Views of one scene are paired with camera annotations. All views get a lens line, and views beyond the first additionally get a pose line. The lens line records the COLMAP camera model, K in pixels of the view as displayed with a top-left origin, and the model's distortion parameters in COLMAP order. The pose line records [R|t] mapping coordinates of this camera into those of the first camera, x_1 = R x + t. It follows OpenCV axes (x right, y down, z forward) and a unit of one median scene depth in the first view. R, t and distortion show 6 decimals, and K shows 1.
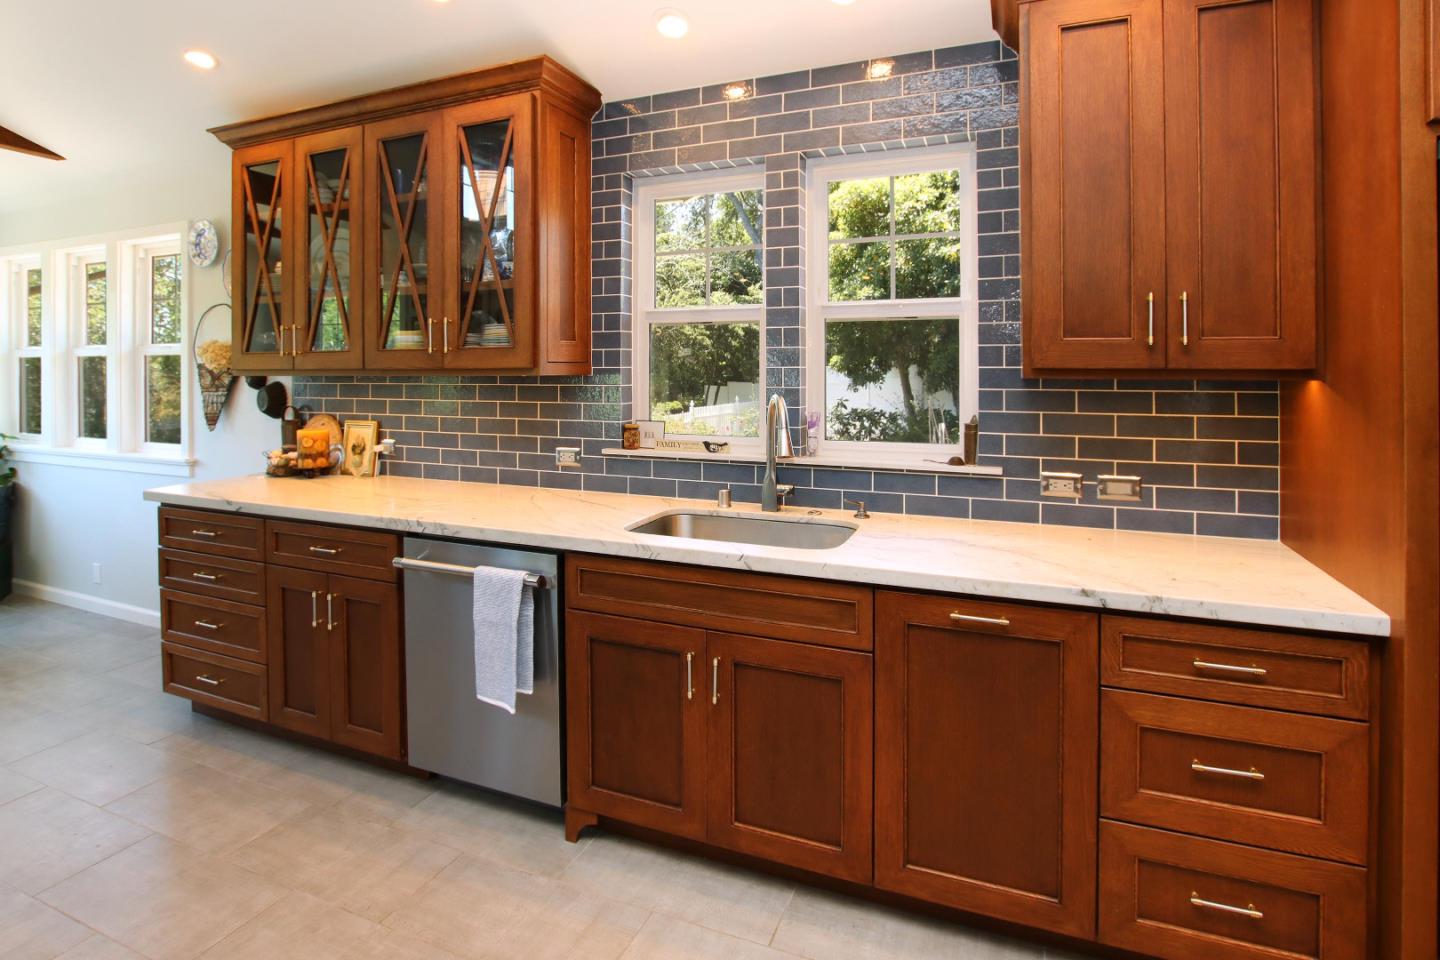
lens RADIAL K [[691.4, 0, 746.3], [0, 691.4, 388.3], [0, 0, 1]] dist [-0.024558, 0.001081]
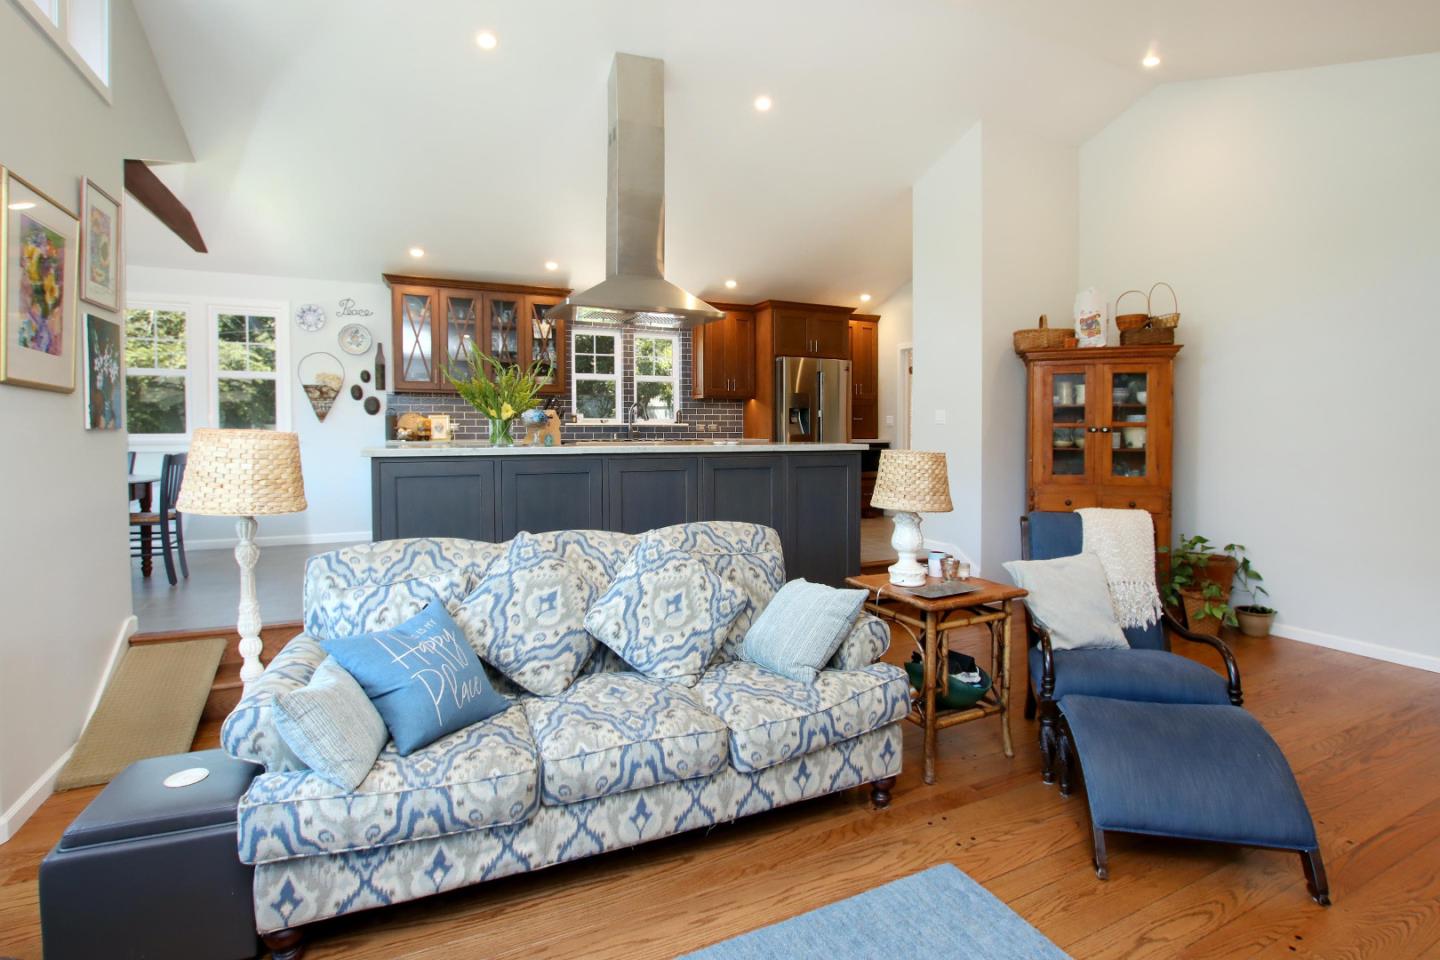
lens RADIAL K [[691.4, 0, 729.2], [0, 691.4, 494.1], [0, 0, 1]] dist [-0.024558, 0.001081]
pose [[0.677593, -0.073669, 0.731738, -1.939548], [0.009328, 0.995751, 0.091611, 0.132971], [-0.735378, -0.055249, 0.675402, -1.486194]]
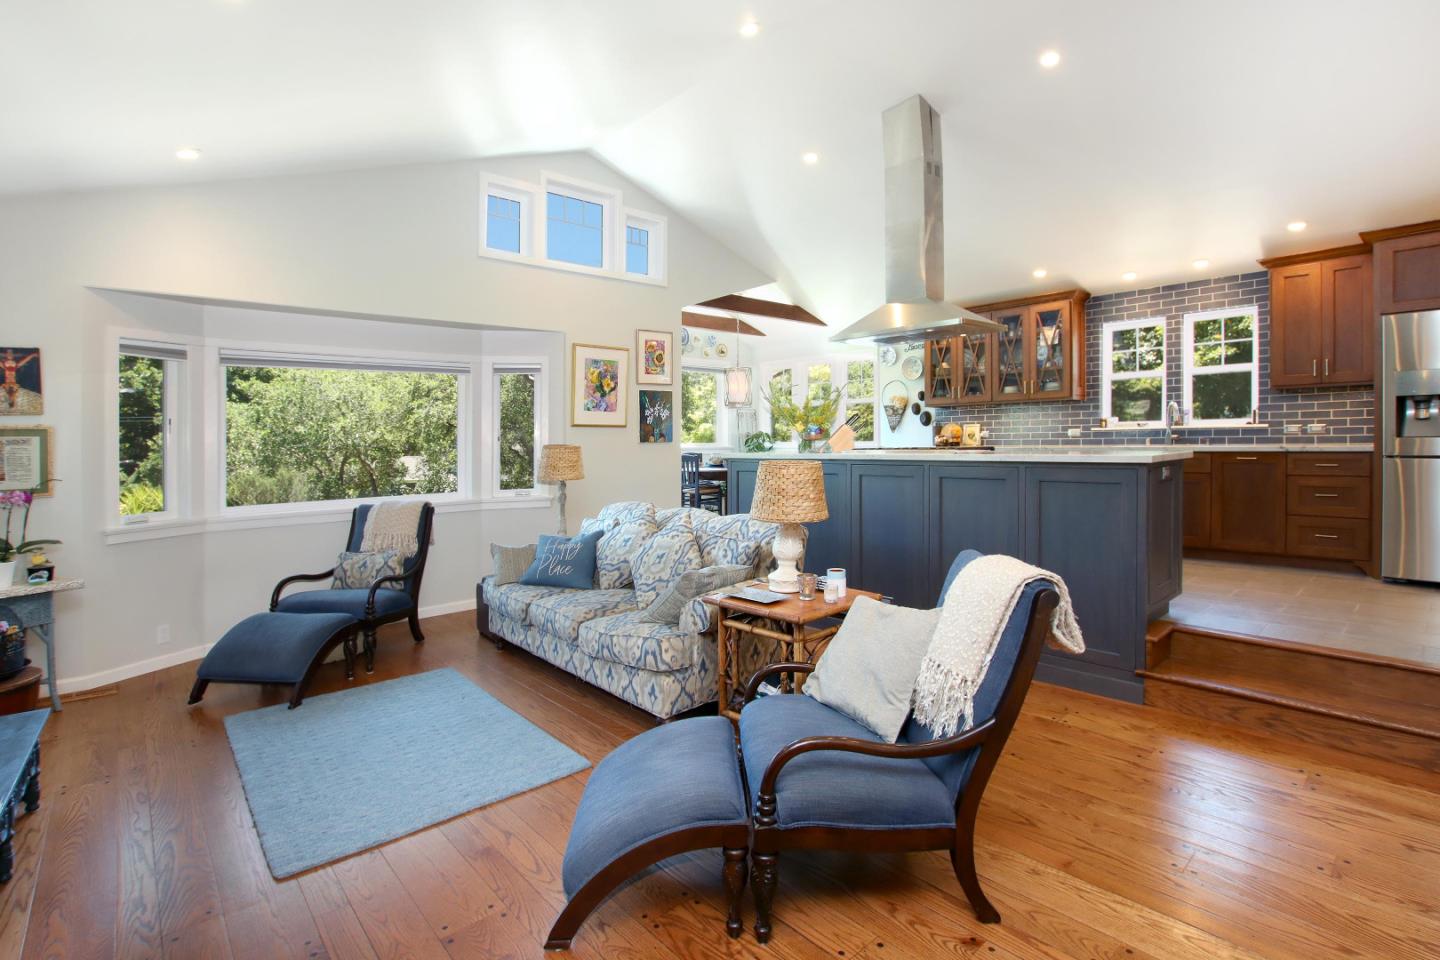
lens RADIAL K [[691.4, 0, 709.0], [0, 691.4, 471.8], [0, 0, 1]] dist [-0.024558, 0.001081]
pose [[0.889654, -0.001298, -0.456634, -0.326868], [0.019380, 0.999202, 0.034917, 0.142504], [0.456224, -0.039913, 0.888969, -2.111625]]
